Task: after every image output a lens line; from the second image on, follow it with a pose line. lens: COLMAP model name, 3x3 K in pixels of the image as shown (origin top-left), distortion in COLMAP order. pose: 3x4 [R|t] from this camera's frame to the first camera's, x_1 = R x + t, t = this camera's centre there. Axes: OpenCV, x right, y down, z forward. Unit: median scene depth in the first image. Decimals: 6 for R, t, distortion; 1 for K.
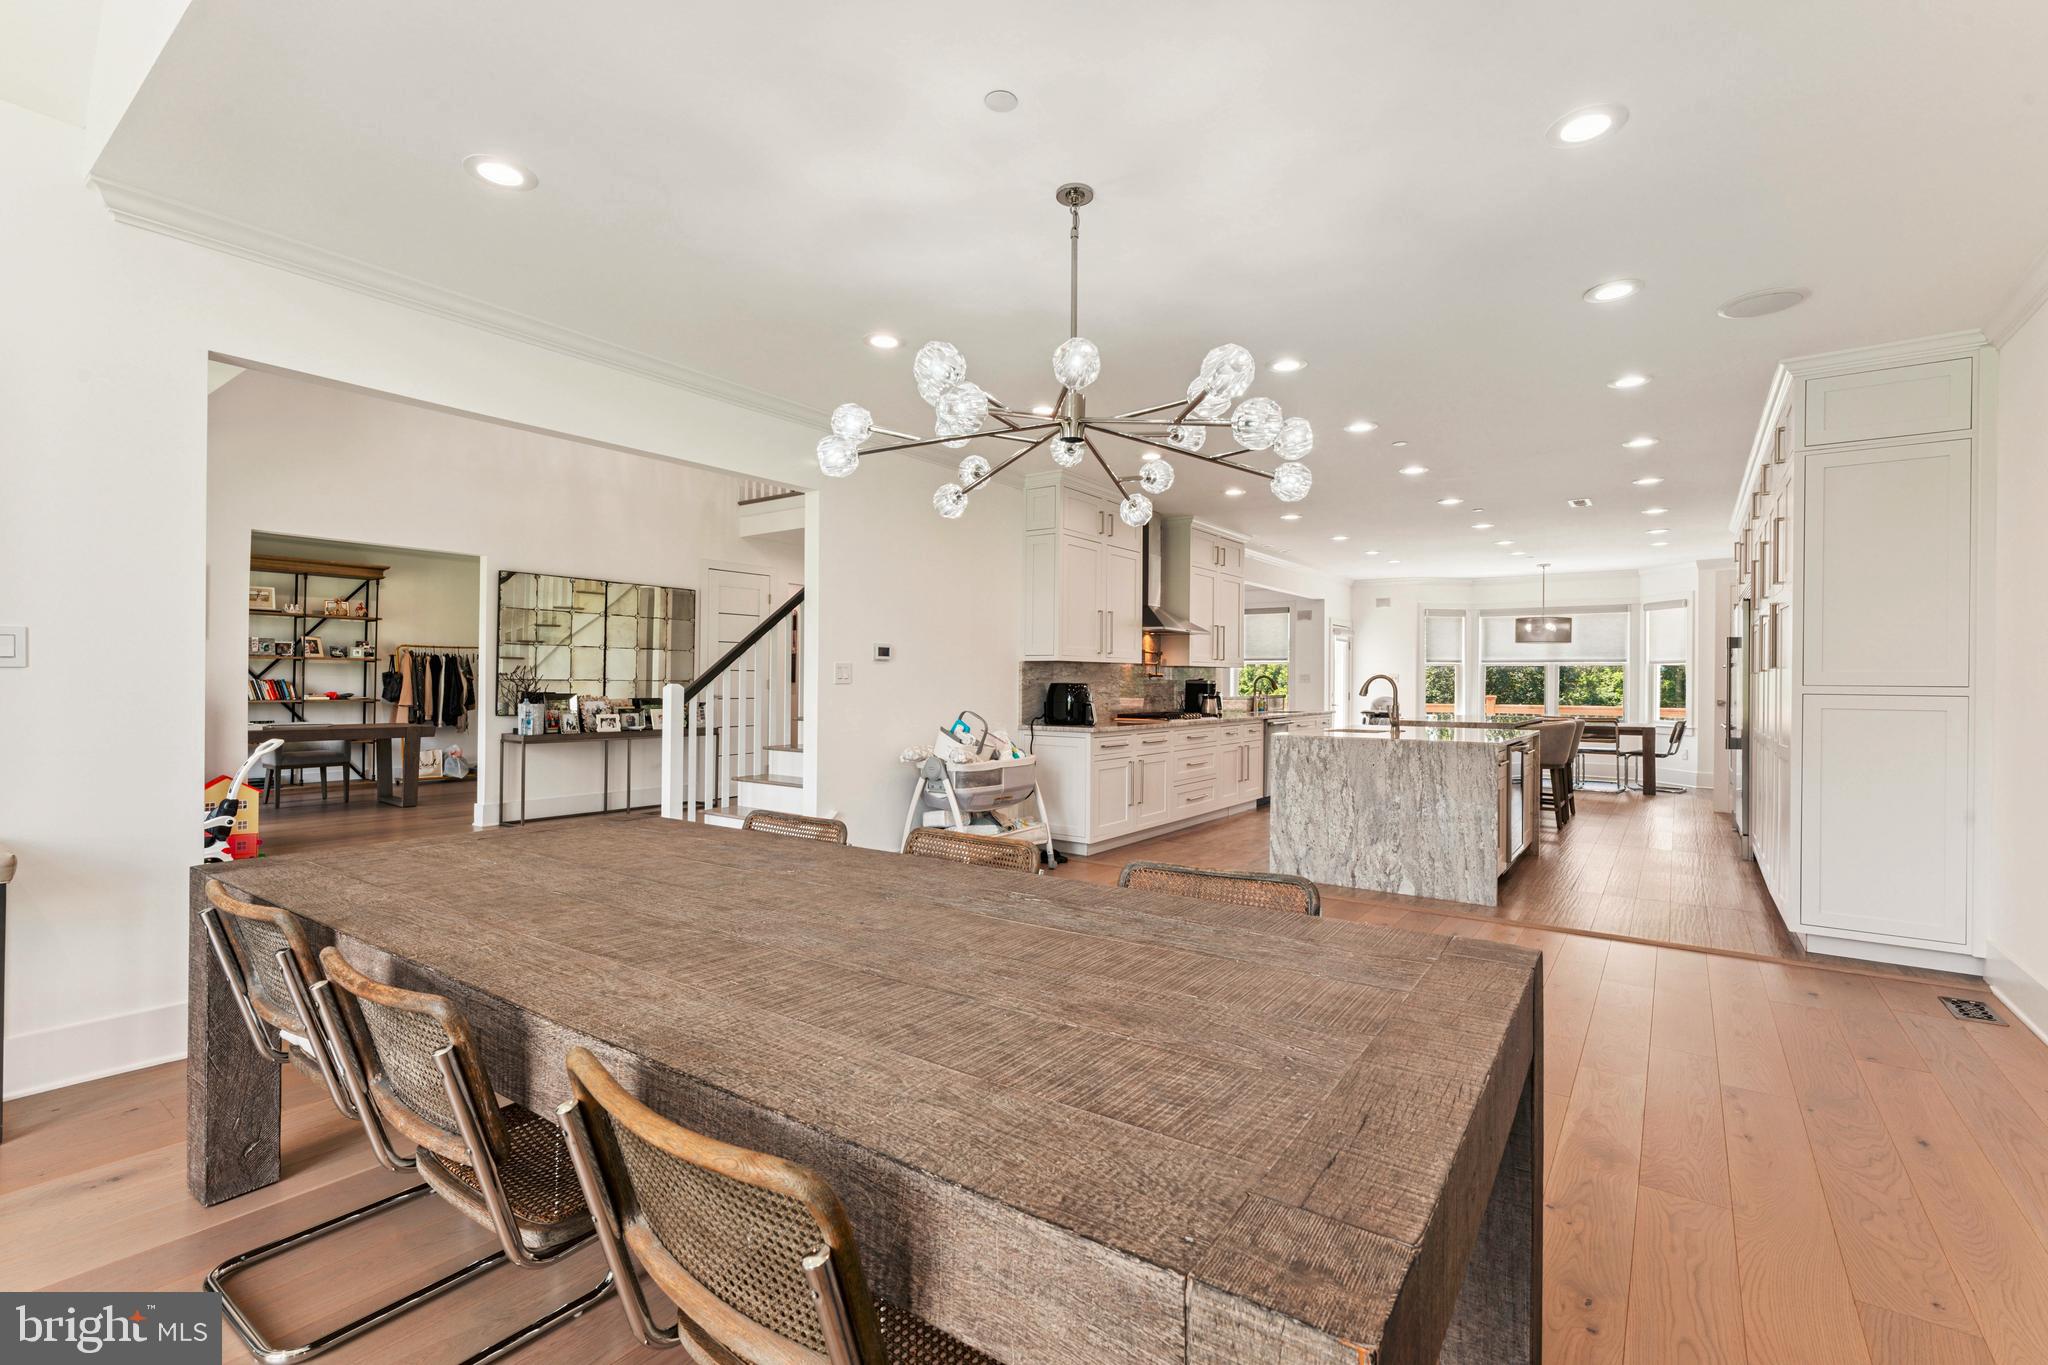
lens RADIAL K [[881.0, 0, 1024.7], [0, 881.0, 674.7], [0, 0, 1]] dist [-0.016846, -0.000054]
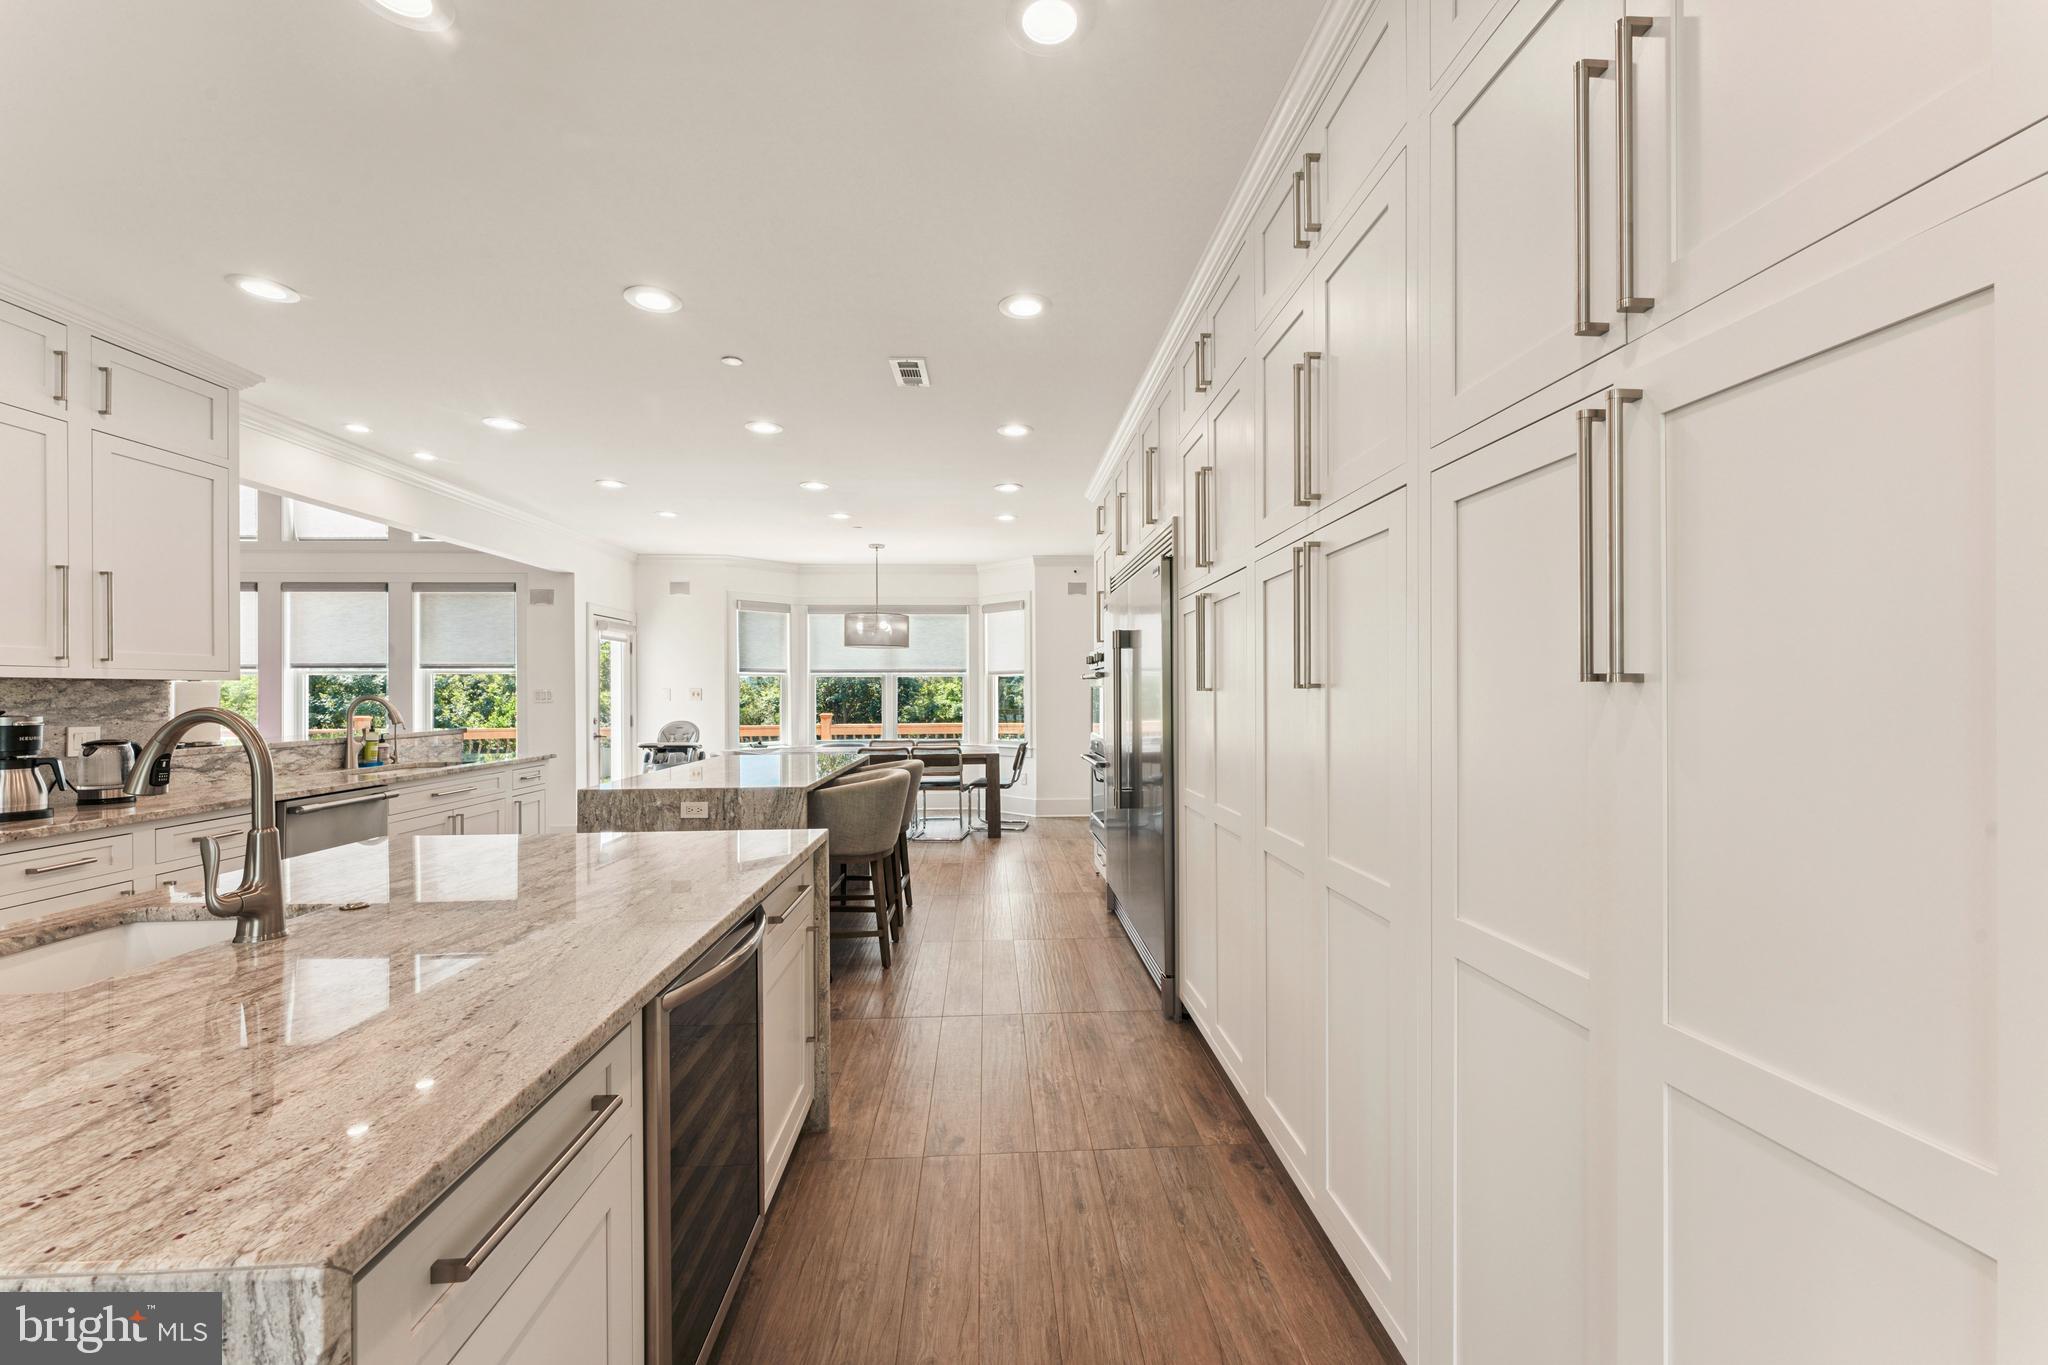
lens RADIAL K [[811.6, 0, 1024.0], [0, 811.6, 682.5], [0, 0, 1]] dist [0.001541, 0.000291]
pose [[0.771623, -0.004346, 0.636066, 0.246869], [0.007366, 0.999971, -0.002104, -0.002613], [-0.636038, 0.006309, 0.771632, 0.381606]]
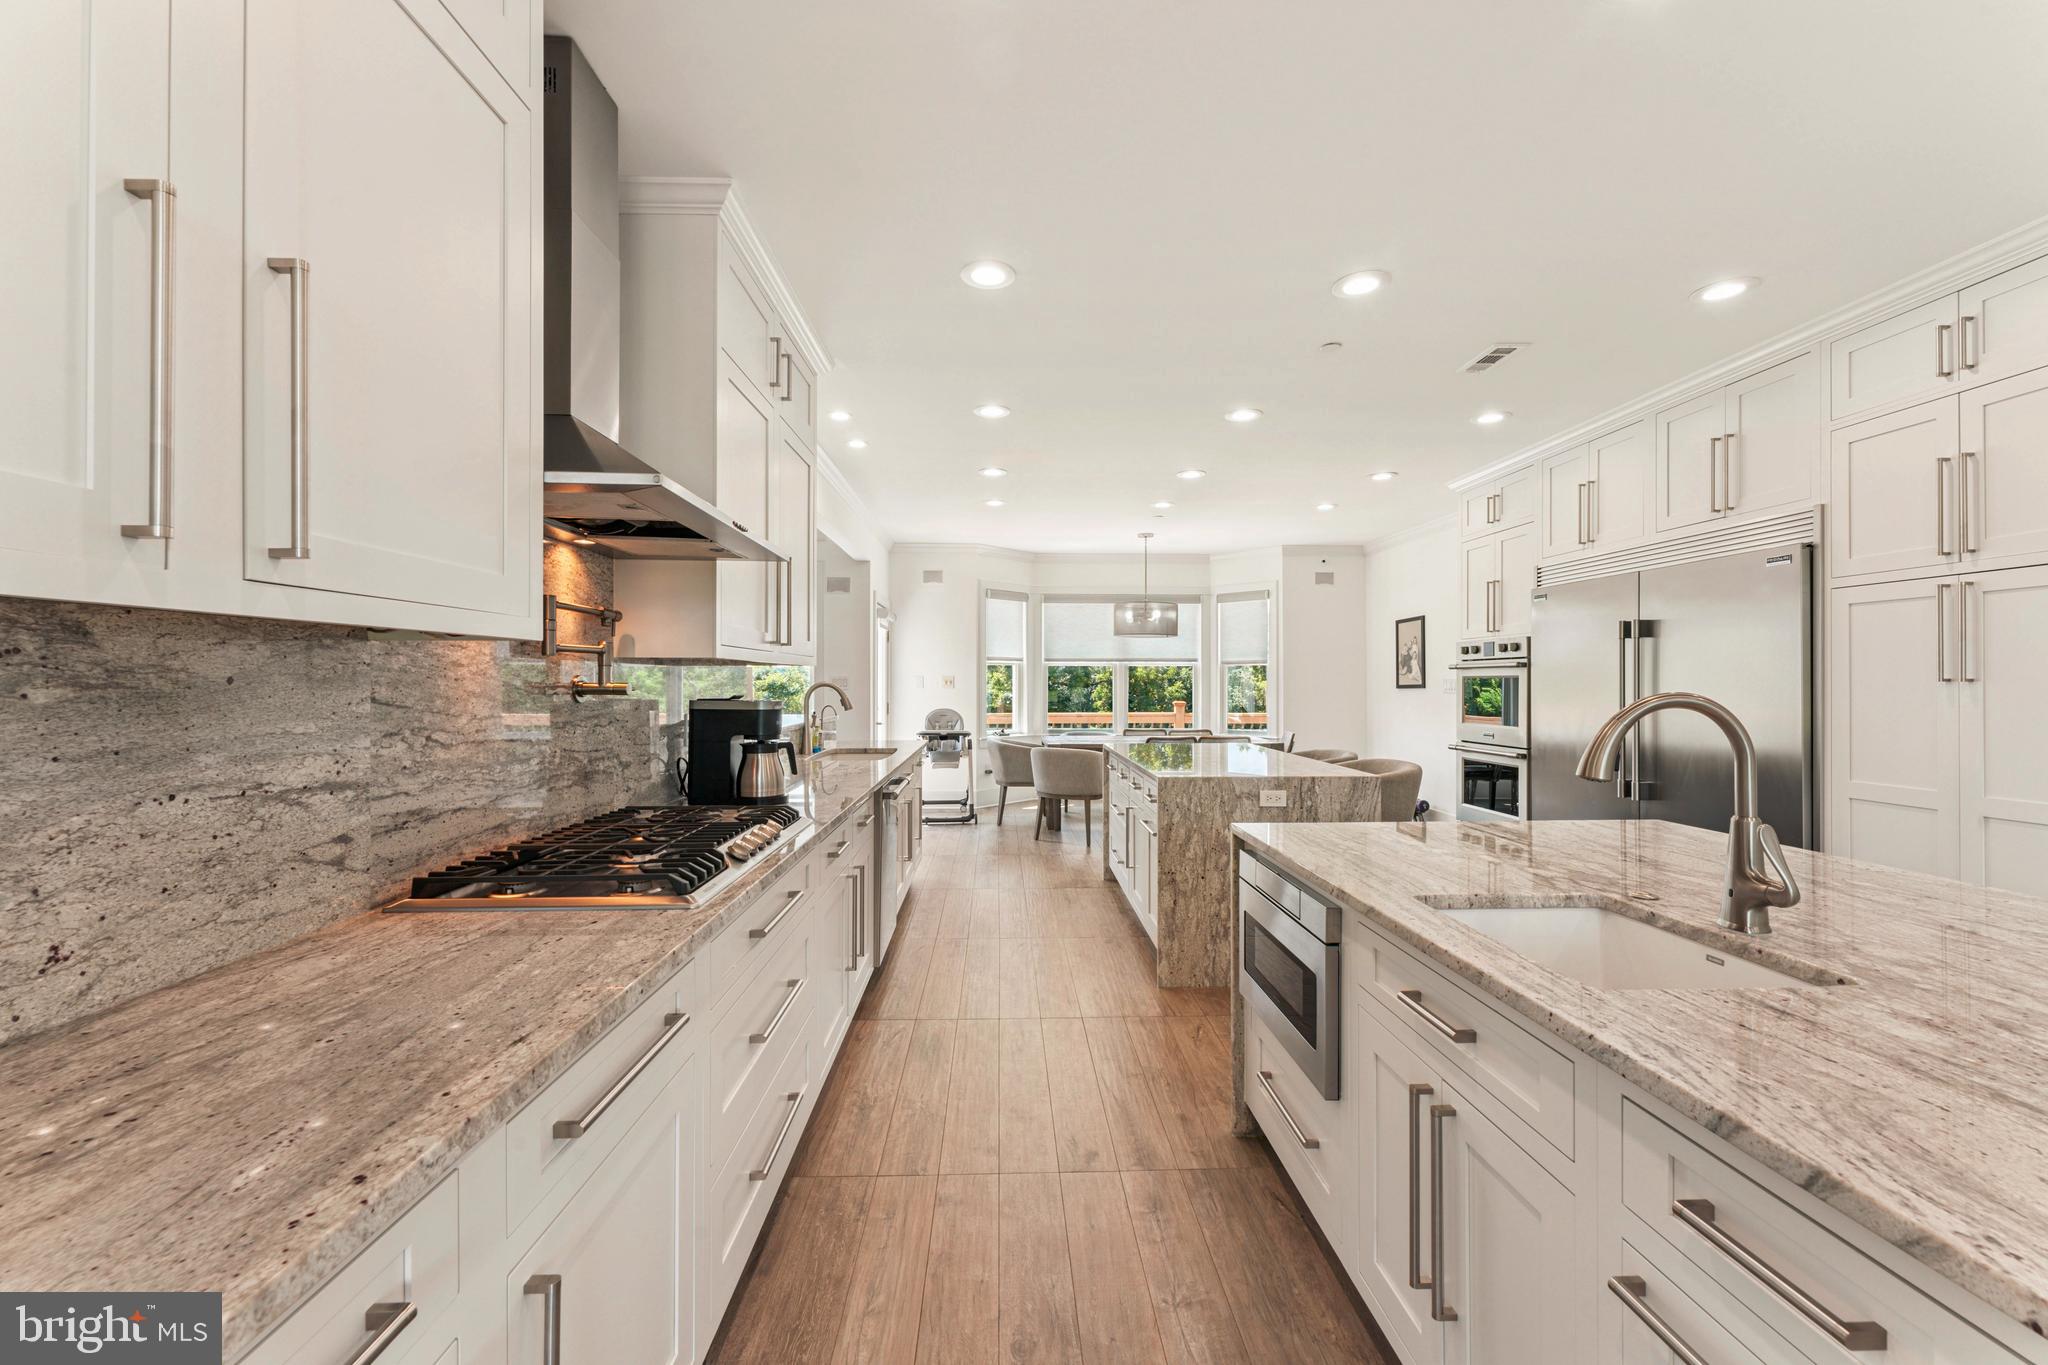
lens RADIAL K [[811.6, 0, 1024.0], [0, 811.6, 682.5], [0, 0, 1]] dist [0.001541, 0.000291]
pose [[0.786076, -0.006513, 0.618096, 0.070047], [0.000316, 0.999949, 0.010135, -0.002972], [-0.618130, -0.007771, 0.786038, 0.524908]]
